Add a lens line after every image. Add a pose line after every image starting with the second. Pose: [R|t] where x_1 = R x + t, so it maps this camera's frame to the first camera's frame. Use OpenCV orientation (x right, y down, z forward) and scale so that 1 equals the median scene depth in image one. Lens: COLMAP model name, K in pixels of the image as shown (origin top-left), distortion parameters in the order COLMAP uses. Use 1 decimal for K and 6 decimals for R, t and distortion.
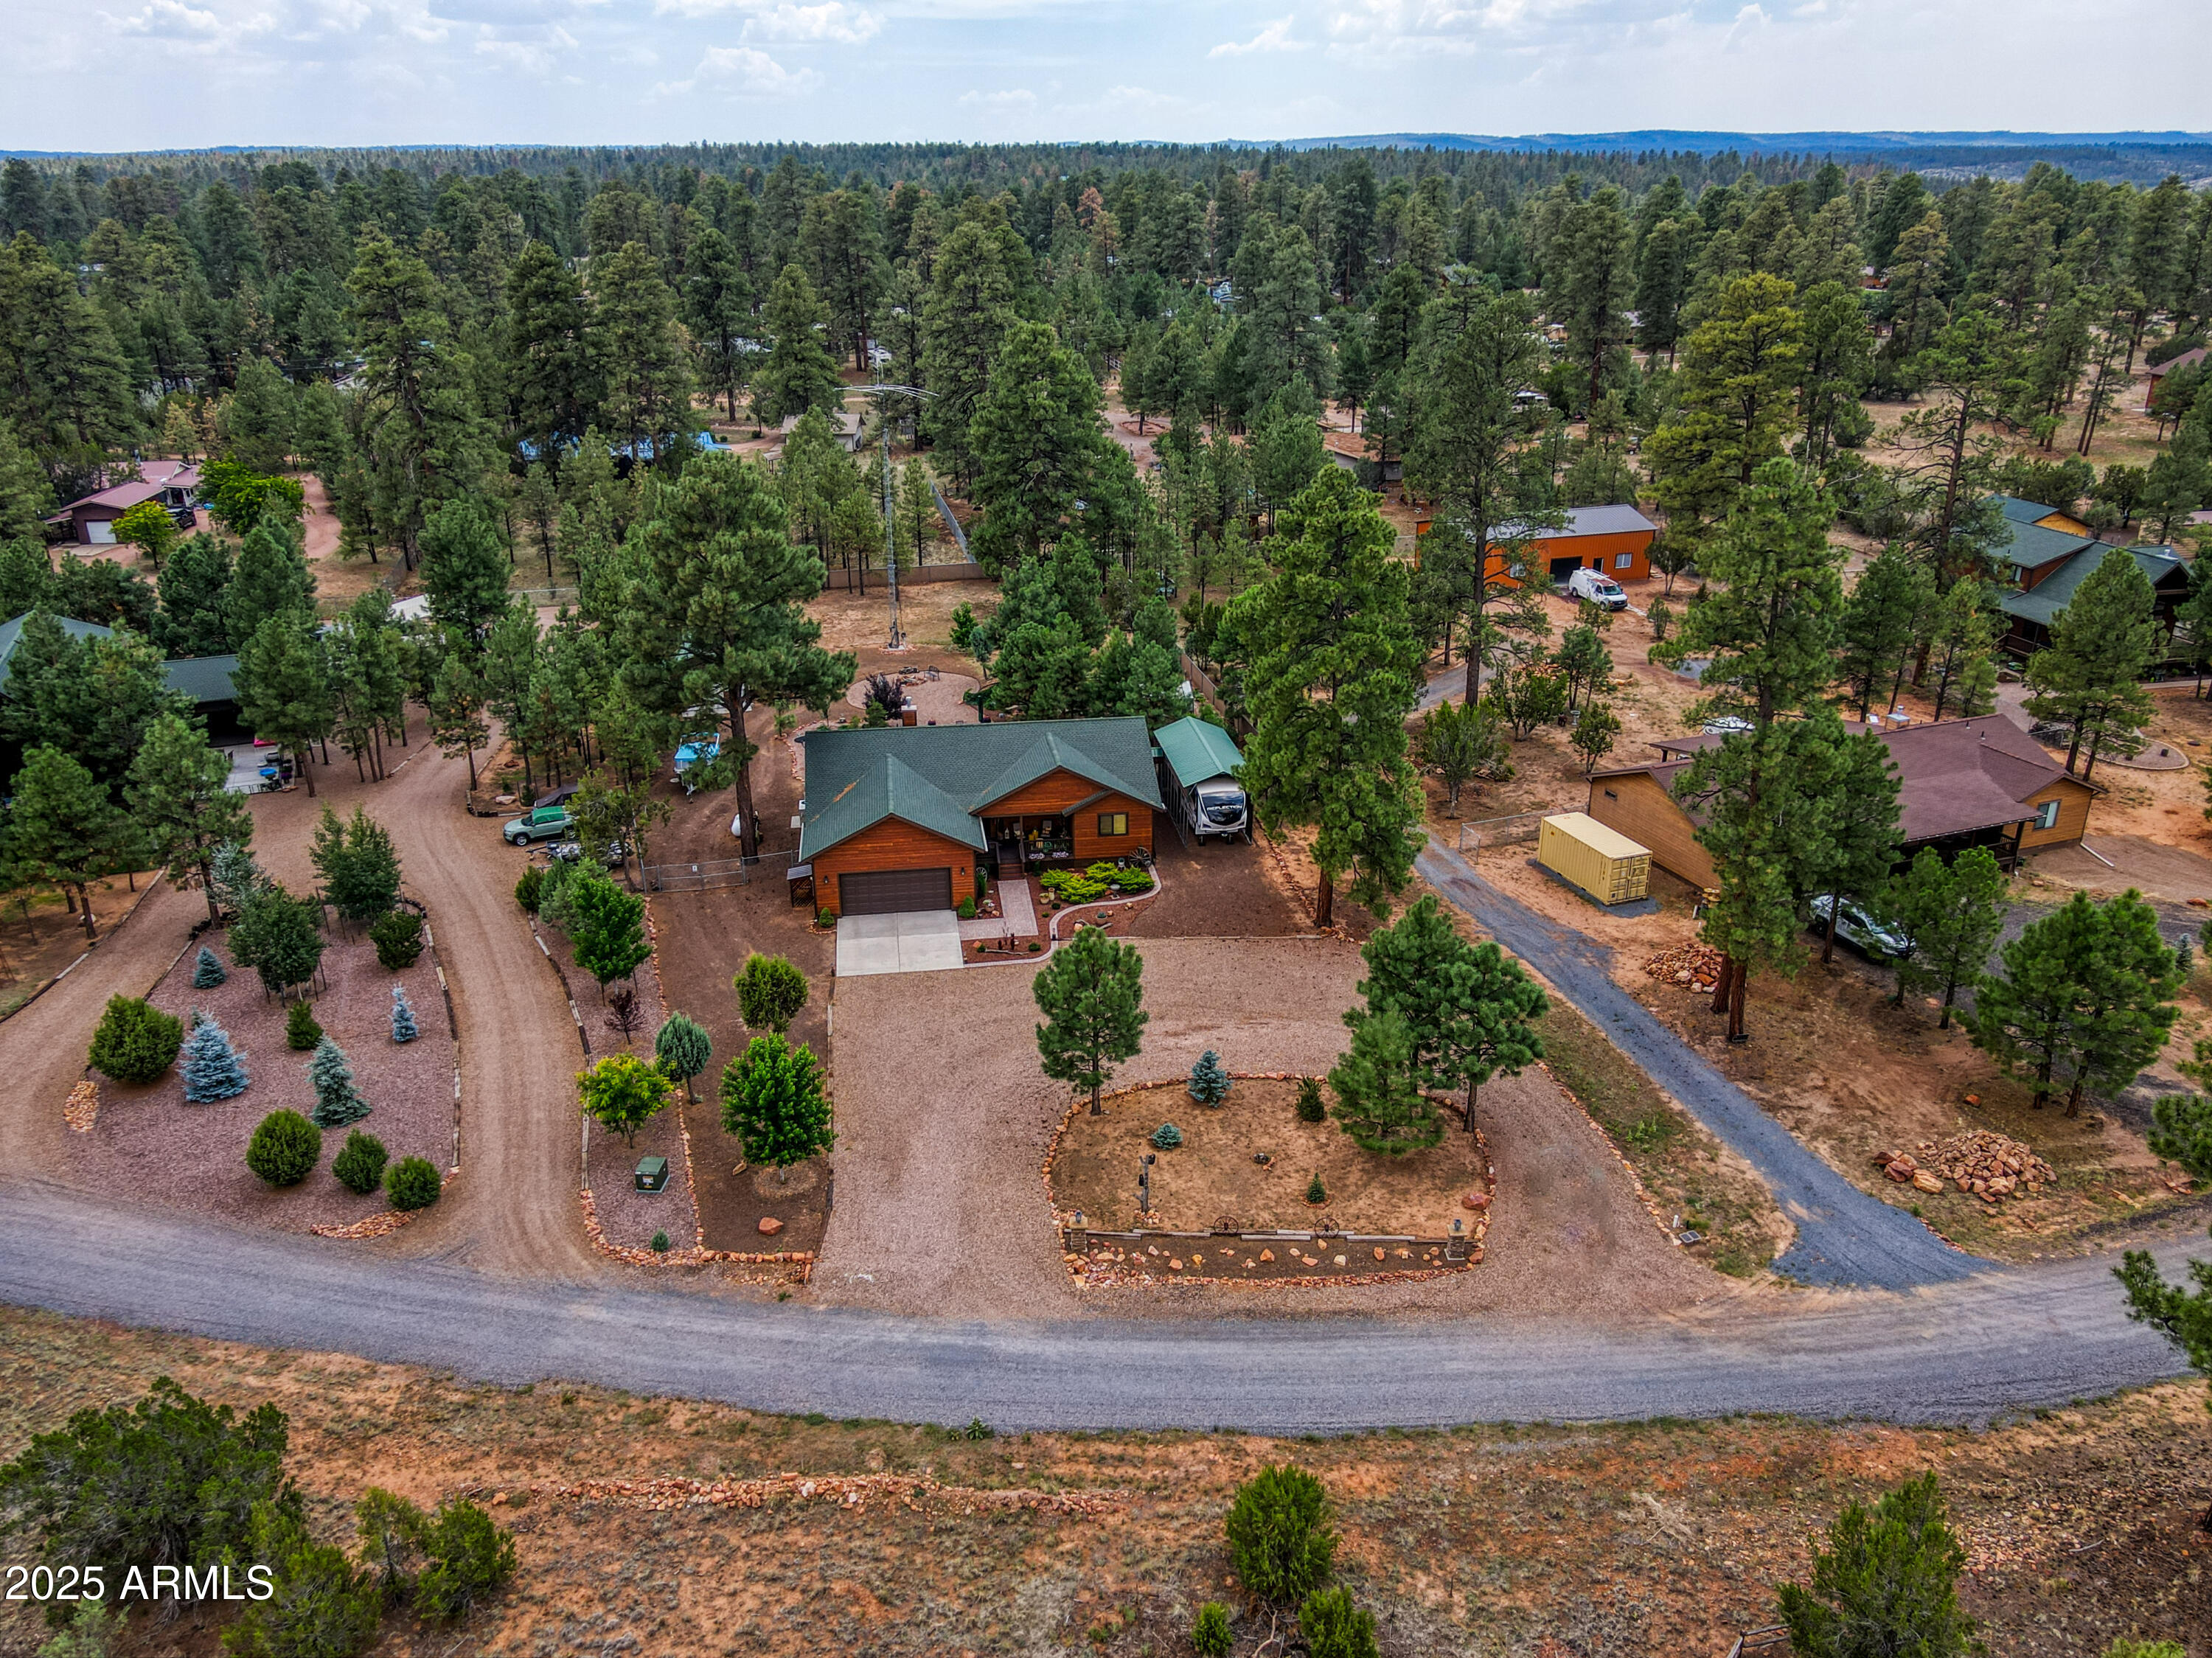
lens RADIAL K [[1566.0, 0, 1106.0], [0, 1566.0, 829.0], [0, 0, 1]] dist [0.004400, 0.003499]
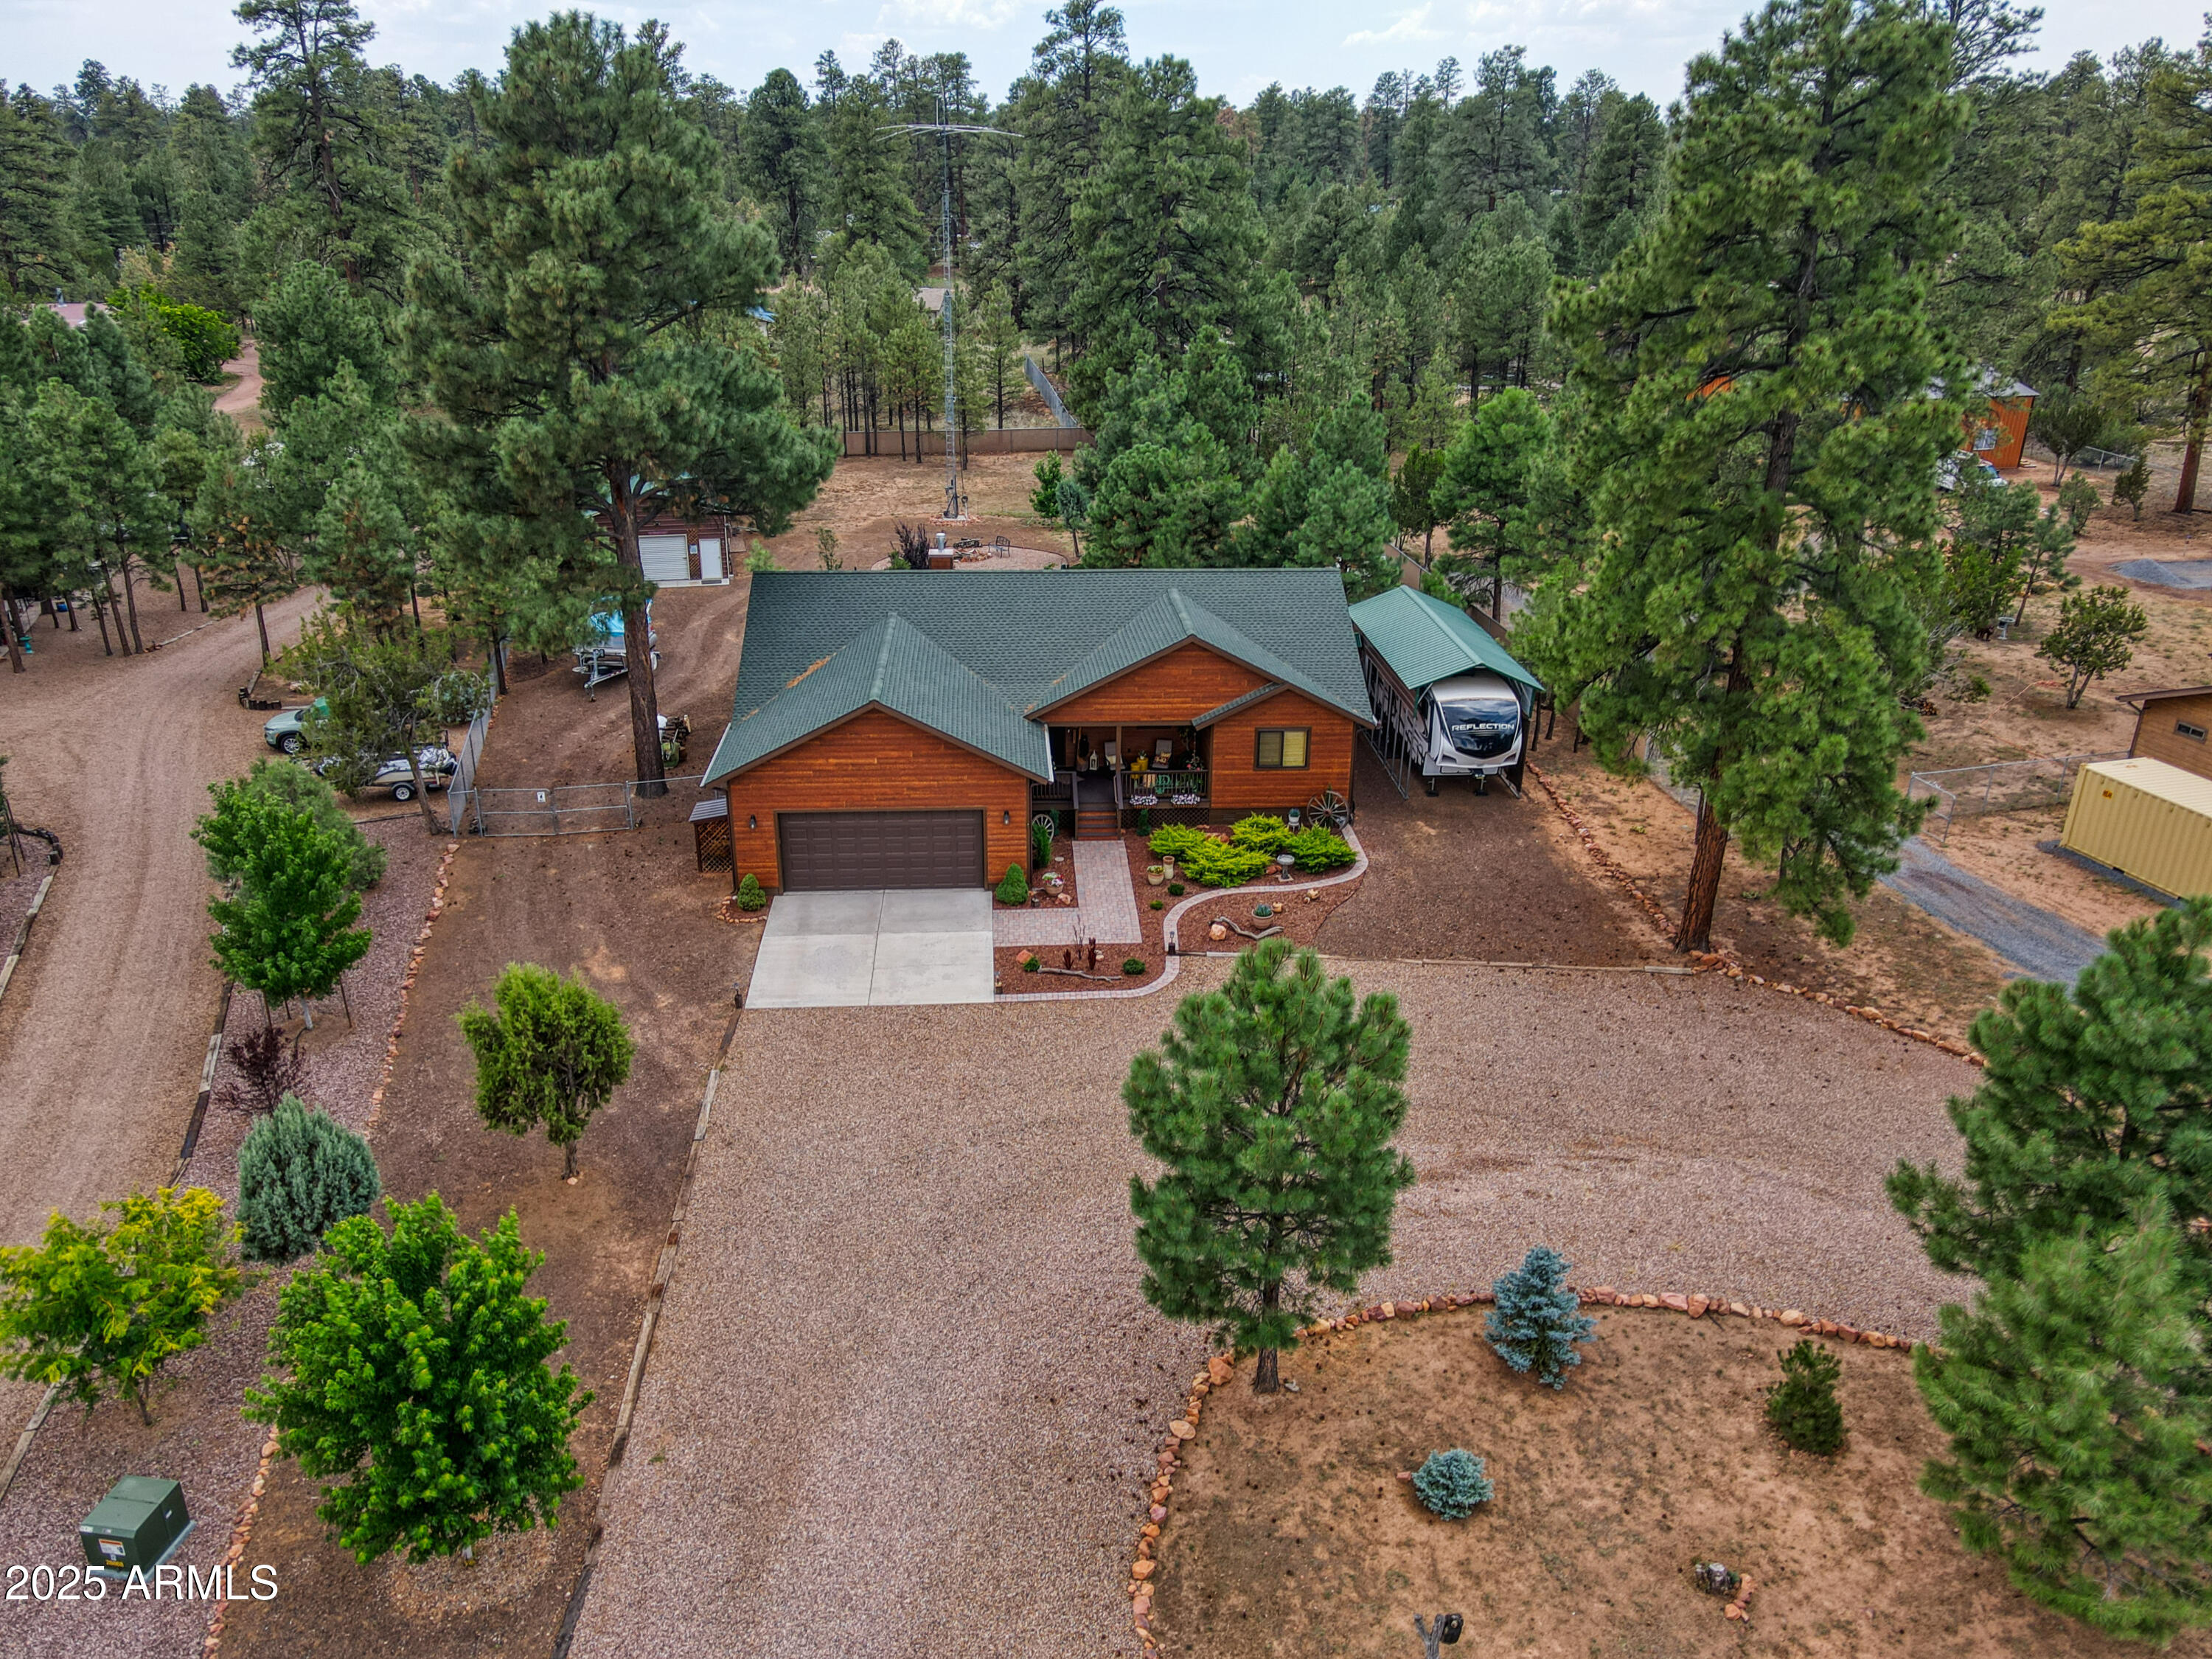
lens RADIAL K [[1566.1, 0, 1106.0], [0, 1566.1, 829.5], [0, 0, 1]] dist [0.004400, 0.003499]
pose [[0.997112, 0.039609, -0.064797, -0.021667], [-0.039157, 0.999199, 0.008231, 0.024671], [0.065071, -0.005670, 0.997865, 0.454369]]
